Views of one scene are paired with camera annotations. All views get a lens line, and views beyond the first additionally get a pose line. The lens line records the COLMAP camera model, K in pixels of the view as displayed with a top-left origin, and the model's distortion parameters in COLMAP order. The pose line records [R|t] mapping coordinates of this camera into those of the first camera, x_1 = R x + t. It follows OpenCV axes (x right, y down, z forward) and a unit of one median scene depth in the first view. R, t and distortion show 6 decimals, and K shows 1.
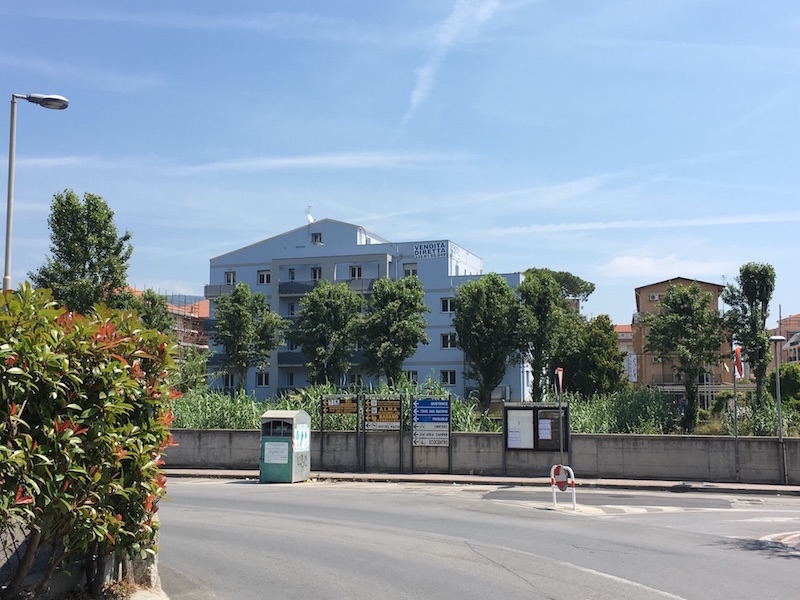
lens RADIAL K [[963.7, 0, 399.3], [0, 963.7, 302.0], [0, 0, 1]] dist [-0.069485, 0.000000]
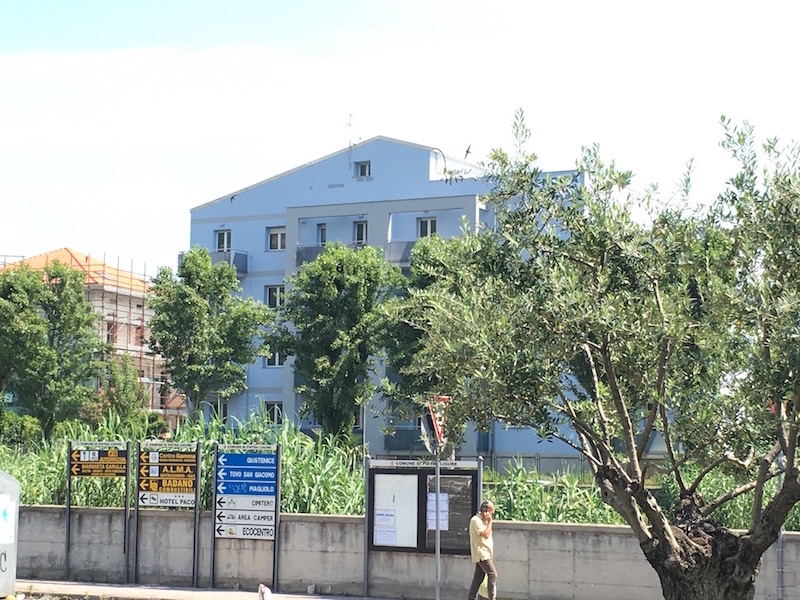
lens RADIAL K [[1628.5, 0, 400.5], [0, 1628.5, 299.1], [0, 0, 1]] dist [-0.069371, 0.000000]
pose [[0.989055, -0.004685, -0.147473, 0.250287], [0.006095, 0.999940, 0.009110, 0.007283], [0.147422, -0.009909, 0.989024, 0.110012]]
